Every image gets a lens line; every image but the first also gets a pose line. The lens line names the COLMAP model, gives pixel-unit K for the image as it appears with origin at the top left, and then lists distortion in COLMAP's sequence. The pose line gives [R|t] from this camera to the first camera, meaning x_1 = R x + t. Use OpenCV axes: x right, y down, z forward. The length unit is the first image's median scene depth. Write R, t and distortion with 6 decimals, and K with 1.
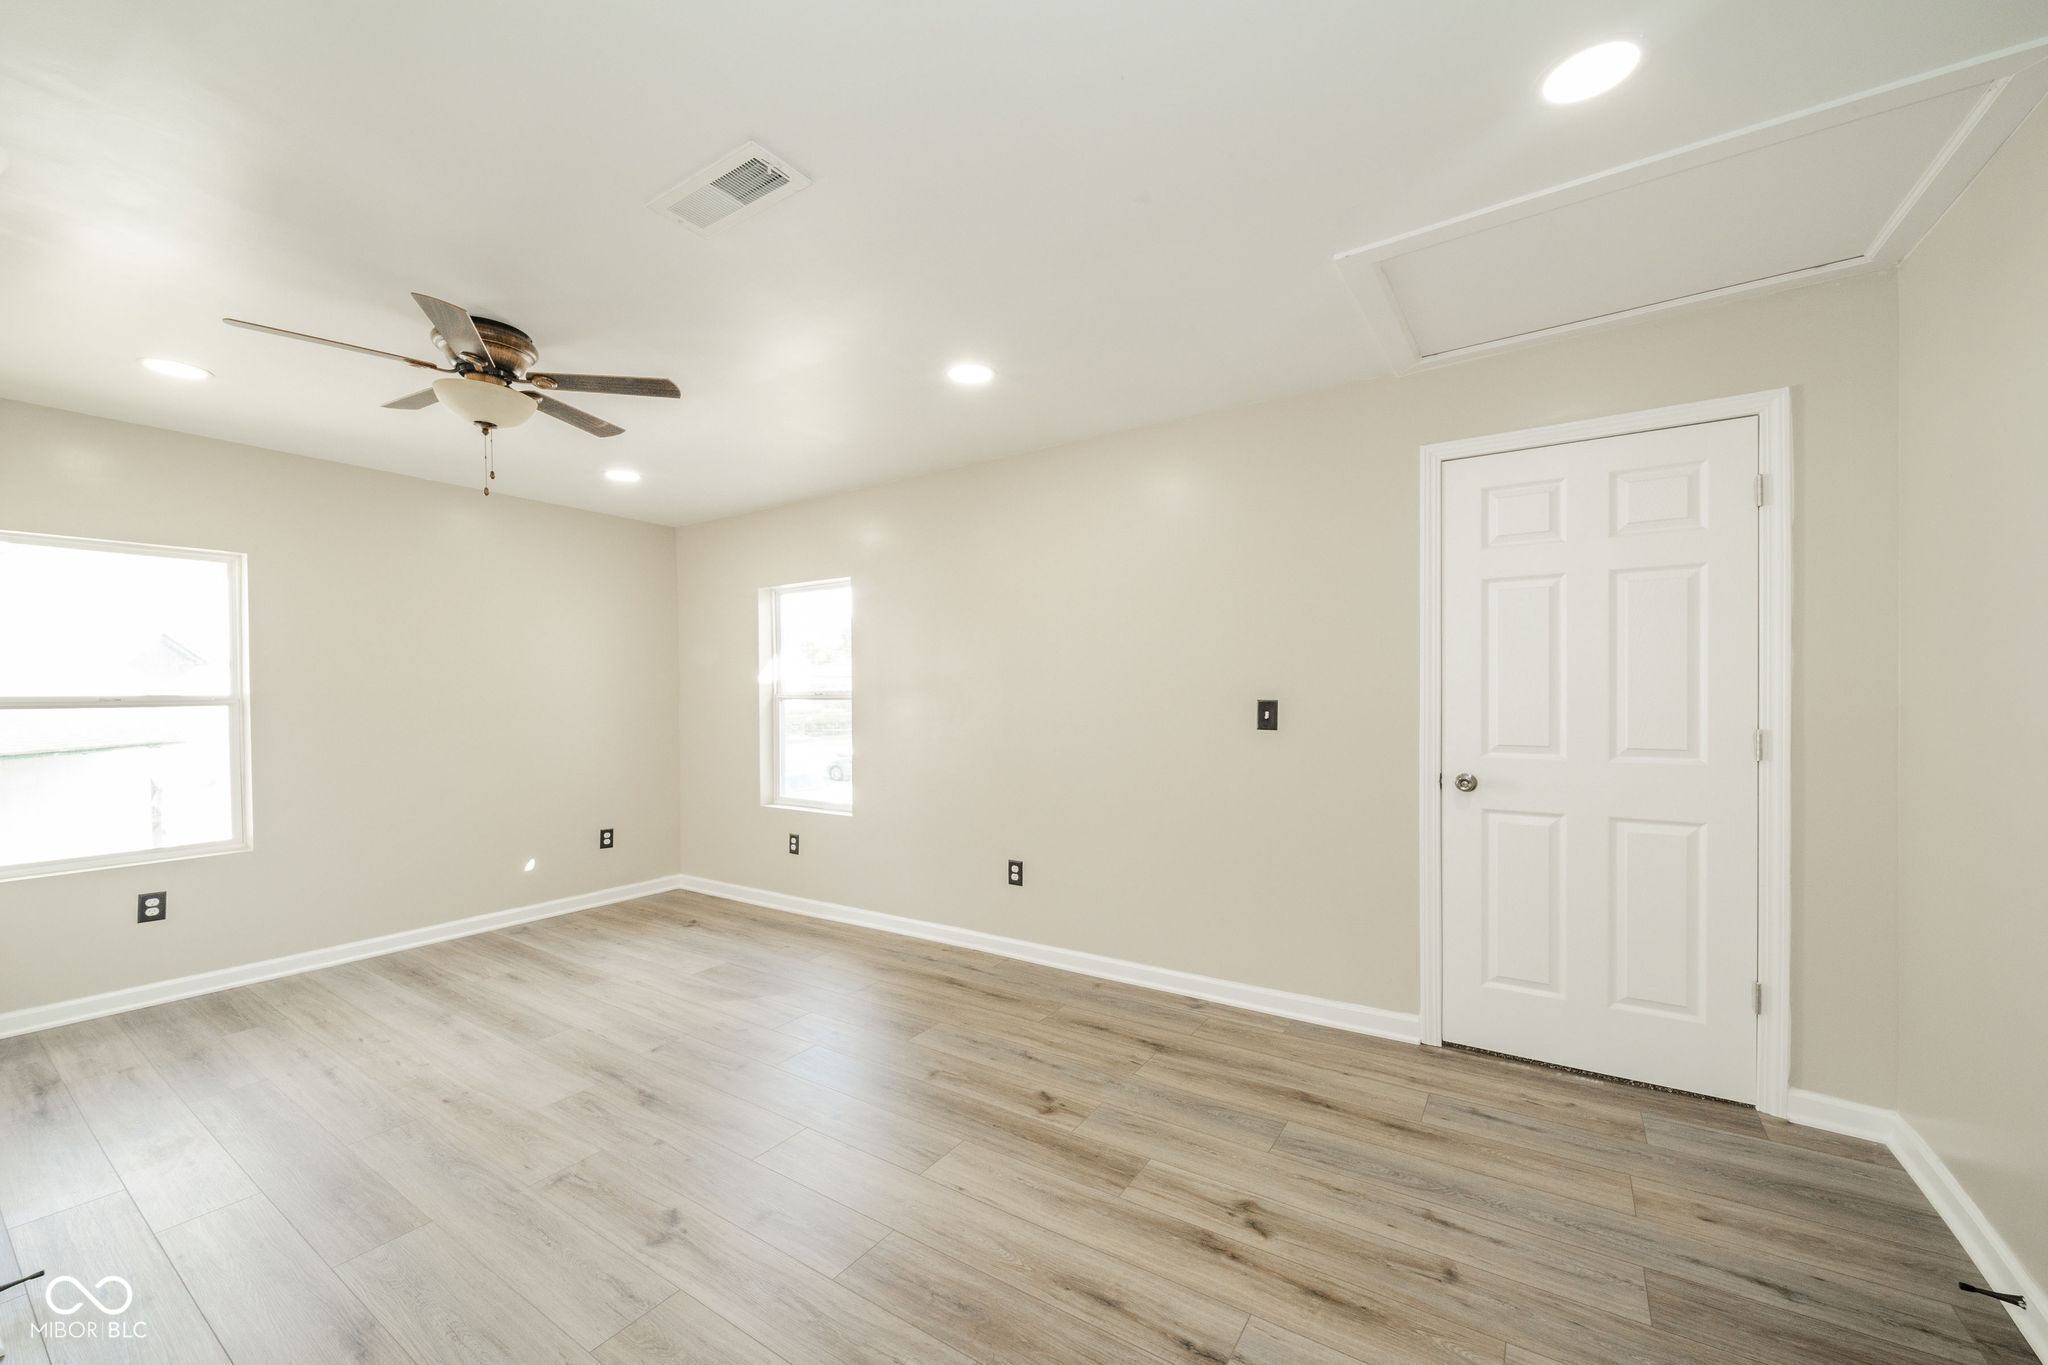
lens RADIAL K [[735.1, 0, 1018.4], [0, 735.1, 696.4], [0, 0, 1]] dist [-0.002728, -0.000292]
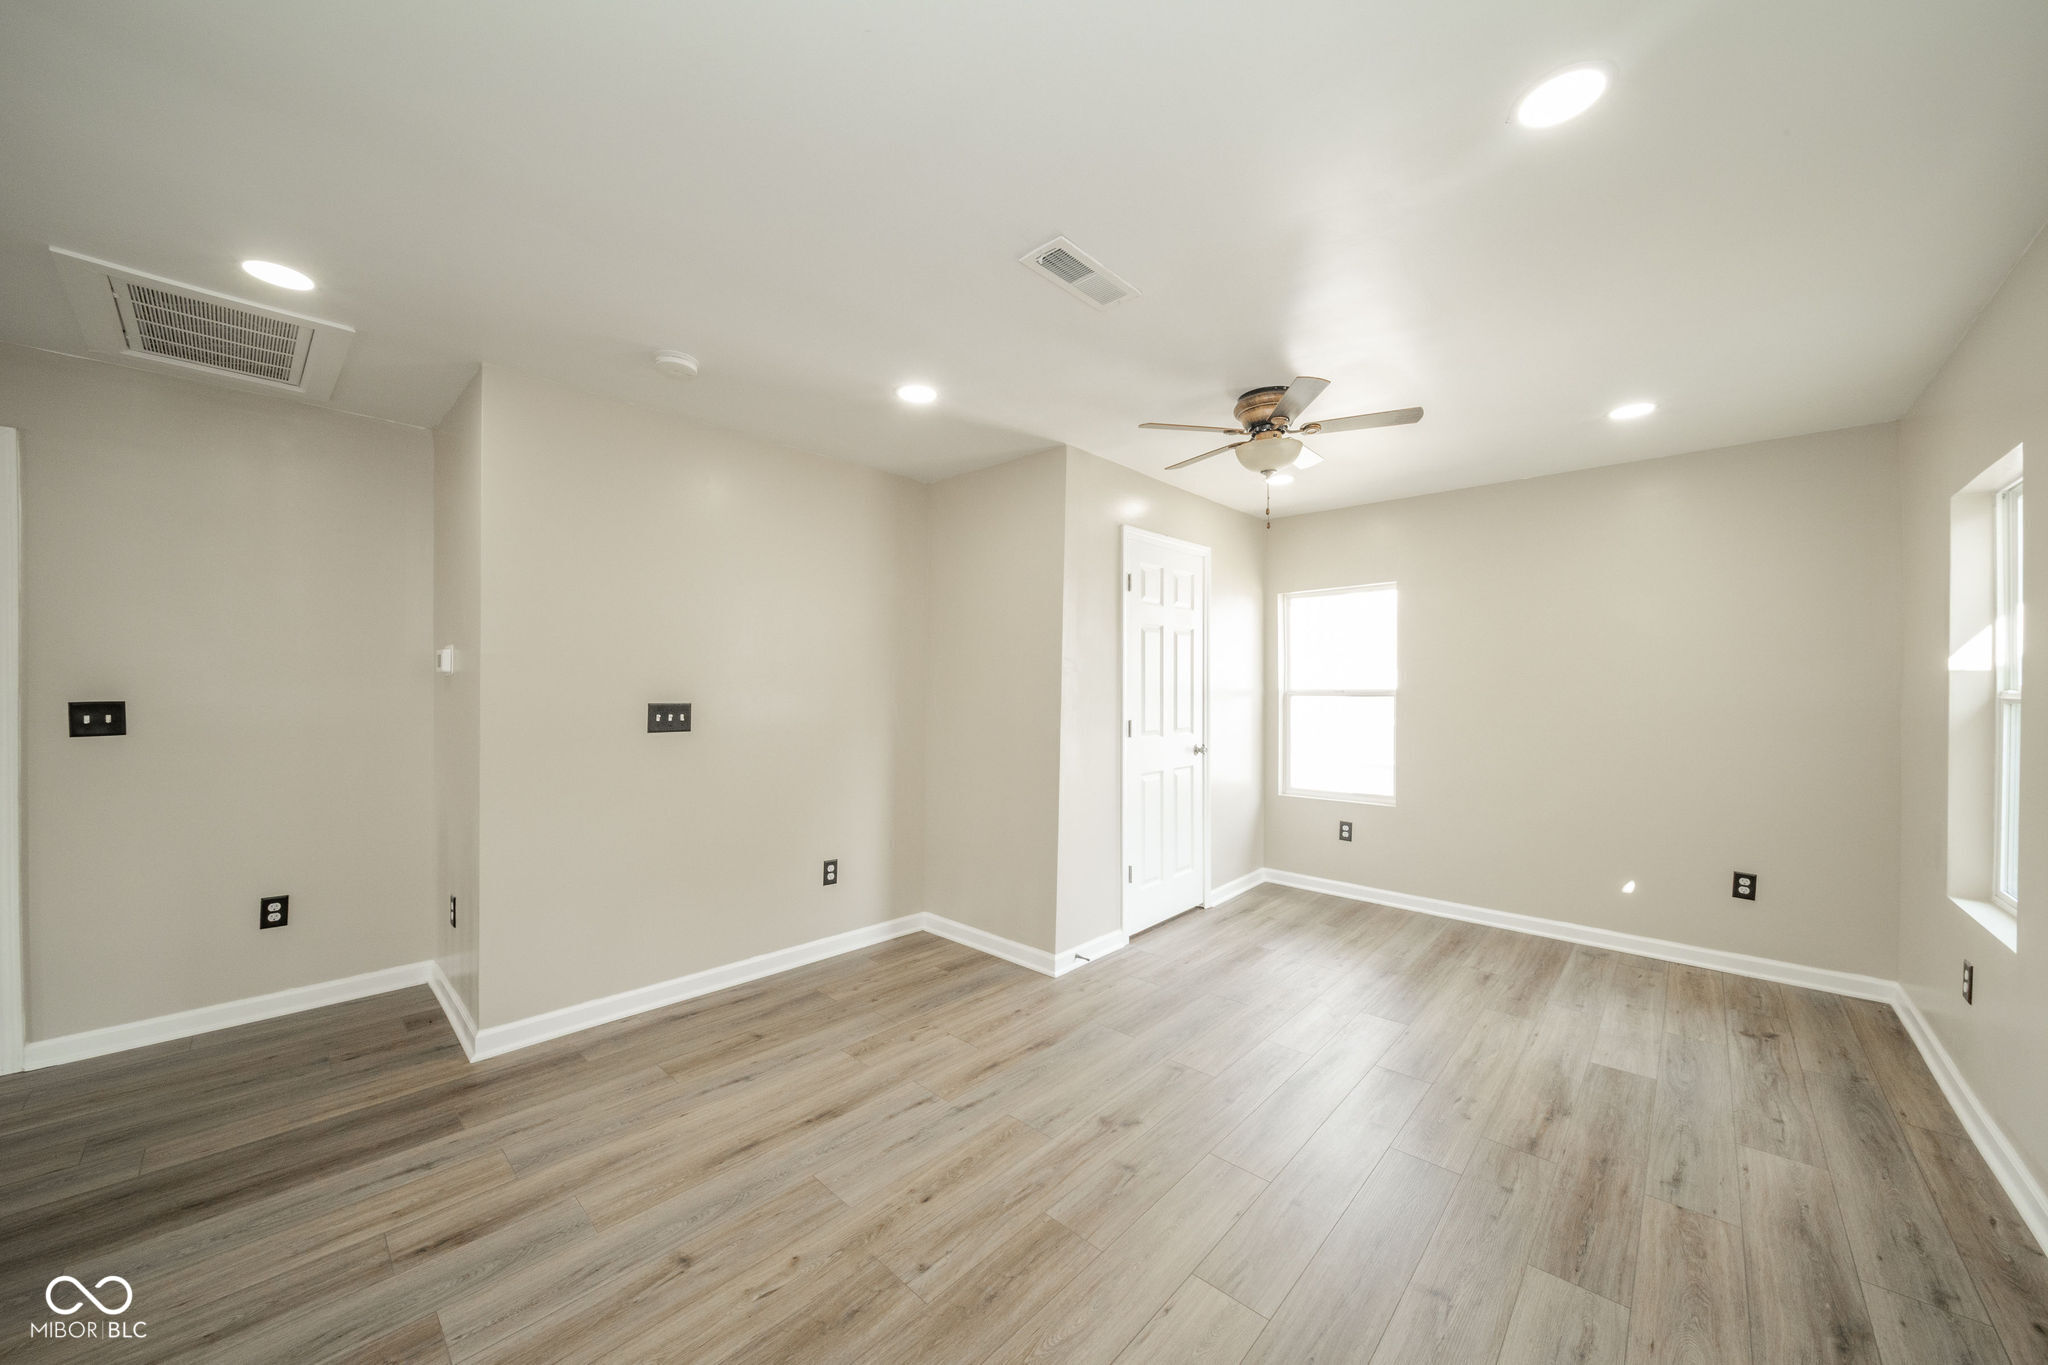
lens RADIAL K [[786.7, 0, 1021.1], [0, 786.7, 684.9], [0, 0, 1]] dist [-0.000409, 0.000179]
pose [[-0.159980, 0.001479, -0.987119, 0.430442], [-0.009240, 0.999953, 0.002996, -0.004986], [0.987077, 0.009600, -0.159959, 0.530071]]
